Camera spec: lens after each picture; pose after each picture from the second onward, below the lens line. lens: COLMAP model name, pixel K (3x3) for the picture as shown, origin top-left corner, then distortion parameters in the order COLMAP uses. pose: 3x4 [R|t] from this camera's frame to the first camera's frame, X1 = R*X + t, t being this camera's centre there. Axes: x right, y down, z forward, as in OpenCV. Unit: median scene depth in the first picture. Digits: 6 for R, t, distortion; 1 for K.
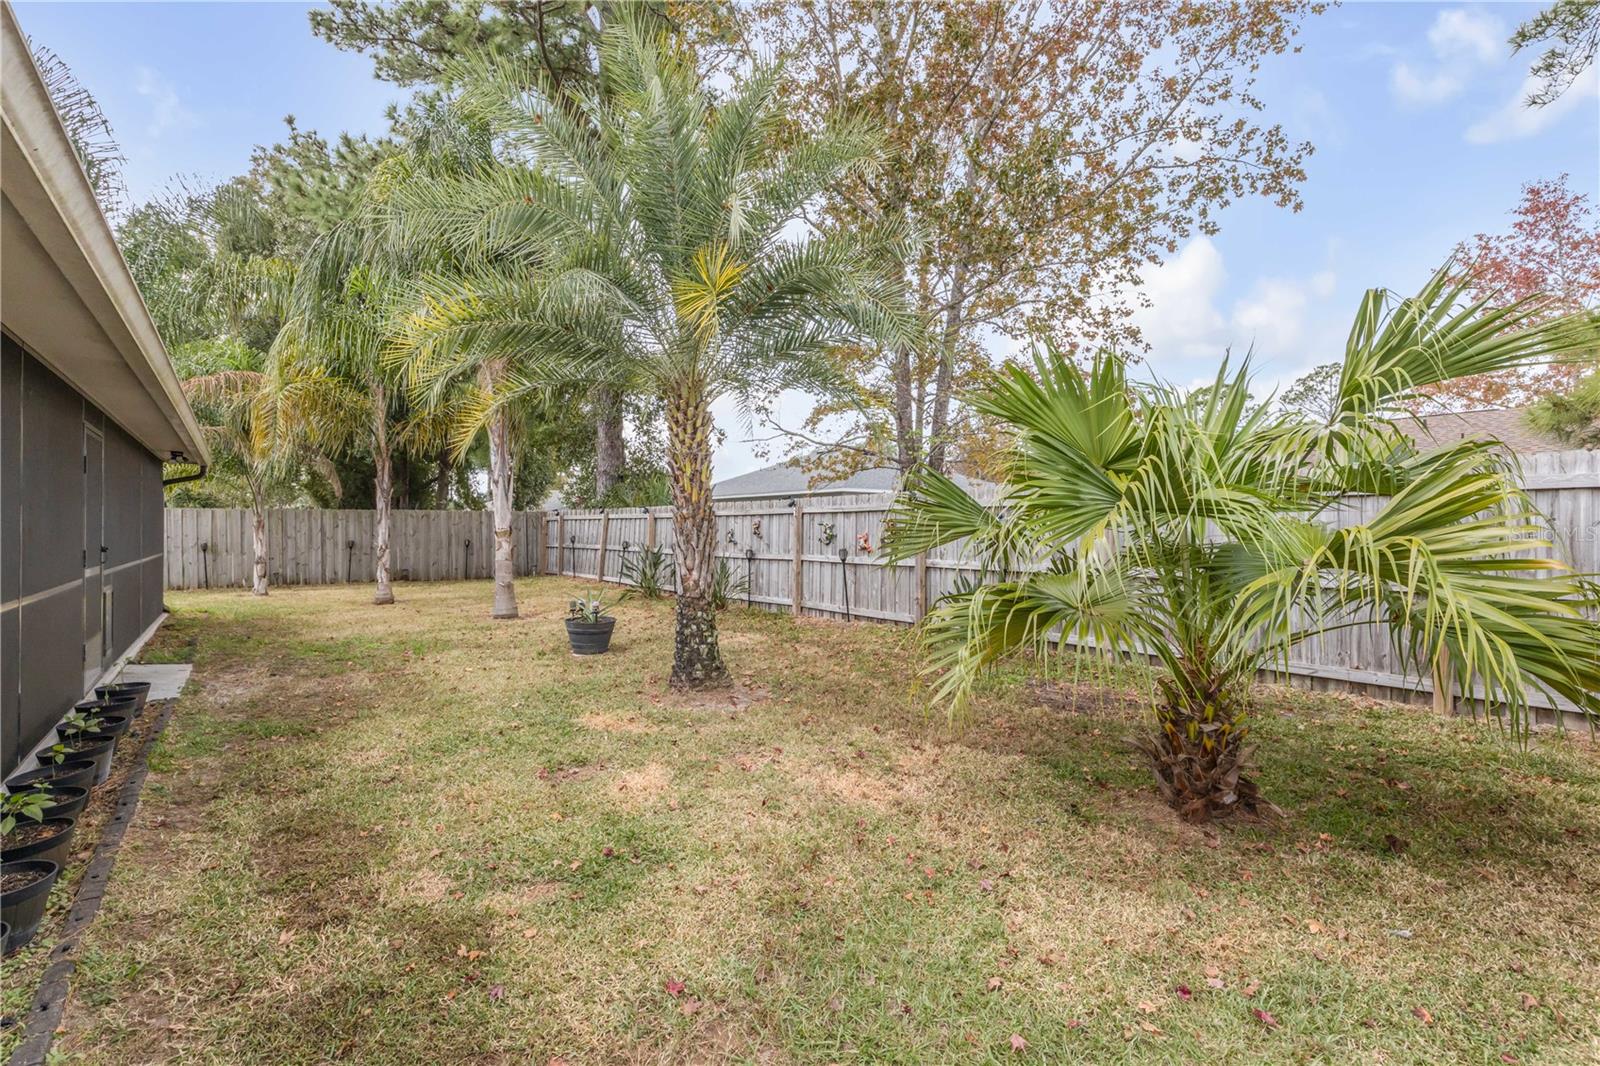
lens RADIAL K [[723.9, 0, 790.3], [0, 723.9, 522.7], [0, 0, 1]] dist [0.006566, -0.001643]
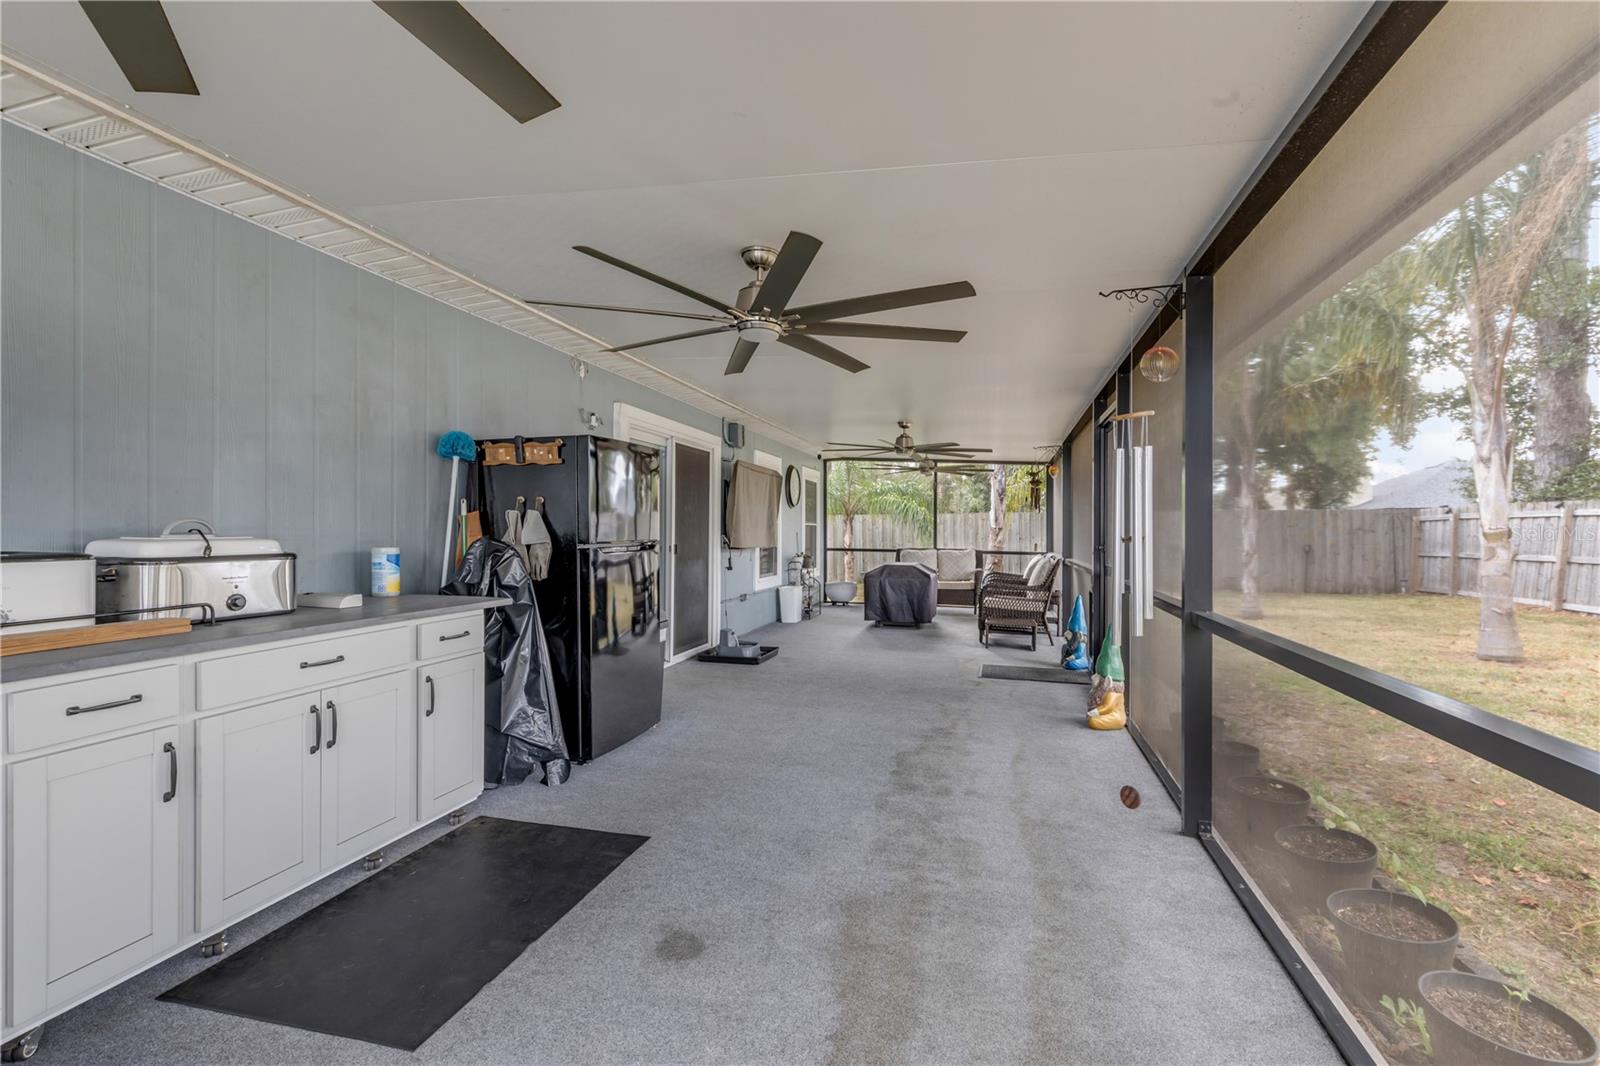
lens RADIAL K [[723.9, 0, 821.6], [0, 723.9, 534.4], [0, 0, 1]] dist [0.006566, -0.001643]
pose [[0.643319, 0.003506, -0.765590, -0.245871], [0.003297, 0.999968, 0.007350, 0.005681], [0.765591, -0.007253, 0.643287, 0.072676]]
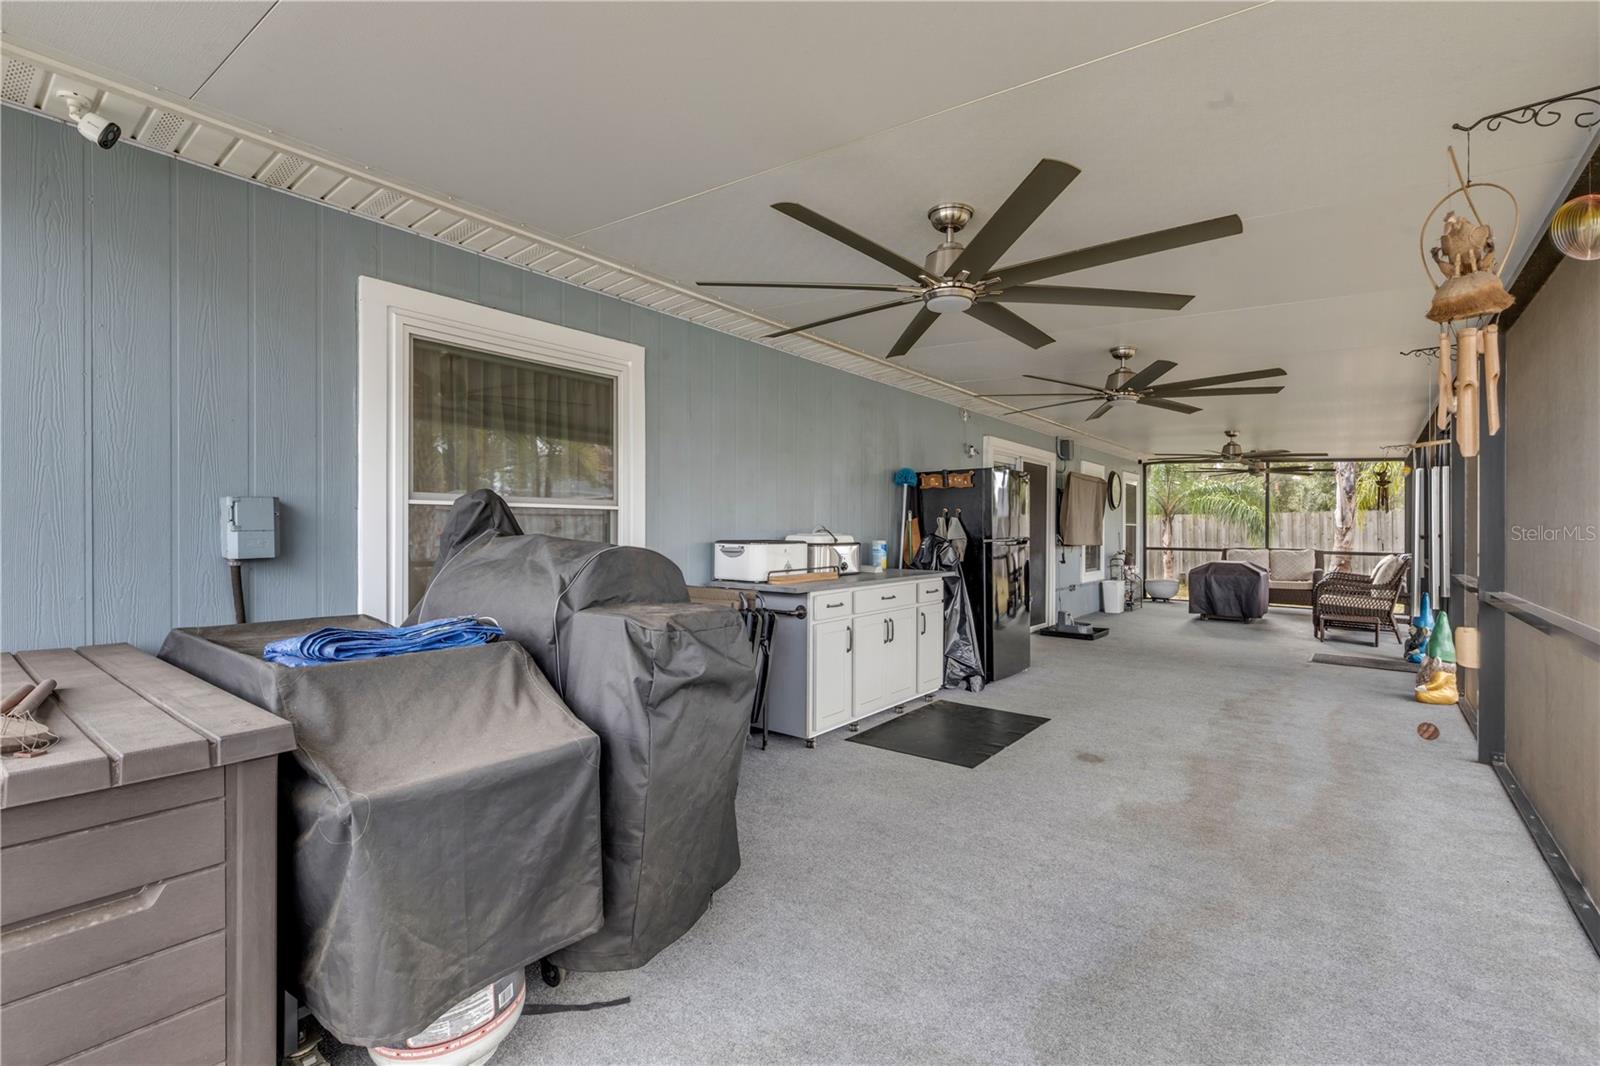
lens RADIAL K [[723.9, 0, 803.2], [0, 723.9, 531.7], [0, 0, 1]] dist [0.006566, -0.001643]
pose [[0.276301, 0.000905, -0.961071, -0.125083], [0.003926, 0.999990, 0.002071, 0.005281], [0.961063, -0.004345, 0.276295, -0.055465]]
